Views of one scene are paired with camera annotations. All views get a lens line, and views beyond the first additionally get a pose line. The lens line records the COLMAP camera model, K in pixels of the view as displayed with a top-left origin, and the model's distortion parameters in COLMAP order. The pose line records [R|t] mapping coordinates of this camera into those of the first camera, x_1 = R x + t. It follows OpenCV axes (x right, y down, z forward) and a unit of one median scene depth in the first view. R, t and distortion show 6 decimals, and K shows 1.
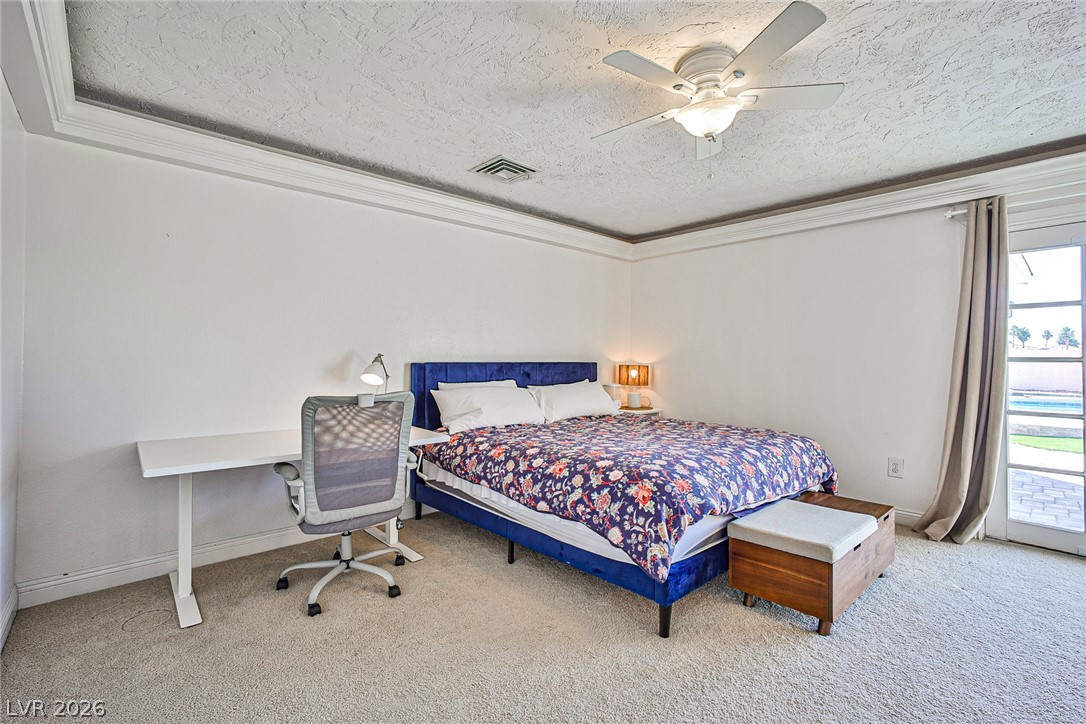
lens RADIAL K [[490.8, 0, 544.8], [0, 490.8, 342.0], [0, 0, 1]] dist [-0.000813, -0.000055]
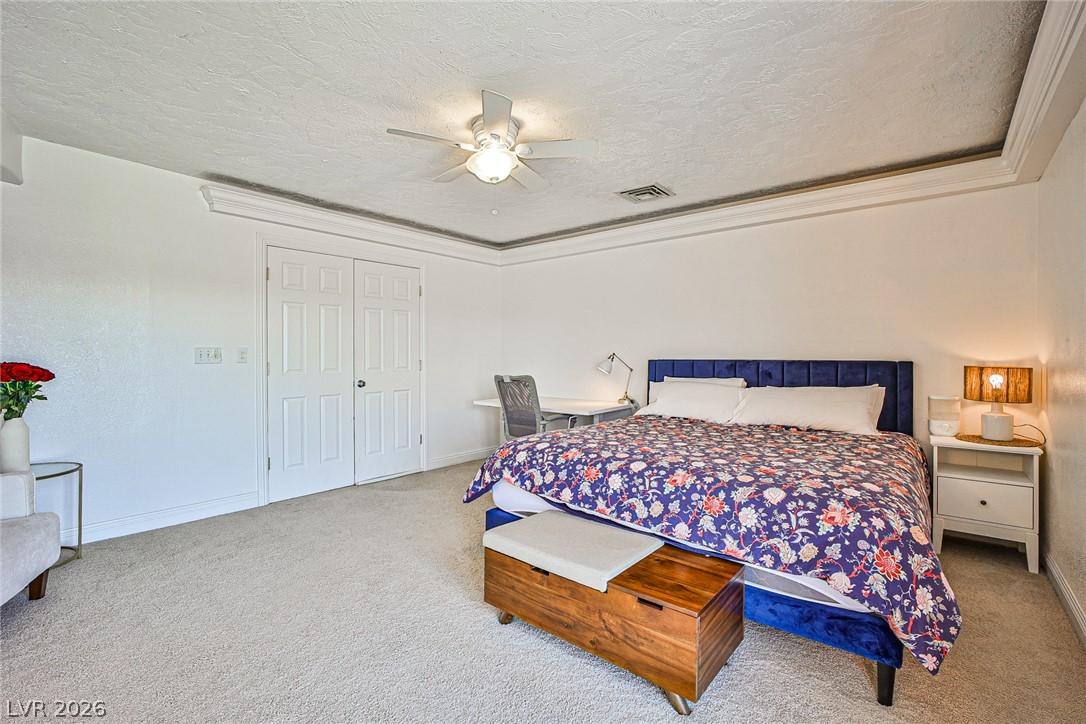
lens RADIAL K [[472.8, 0, 543.0], [0, 472.8, 362.0], [0, 0, 1]] dist [-0.000408, 0.000011]
pose [[0.149447, 0.012432, -0.988692, 0.814191], [0.040766, 0.998993, 0.018724, 0.011432], [0.987929, -0.043104, 0.148789, 0.481030]]
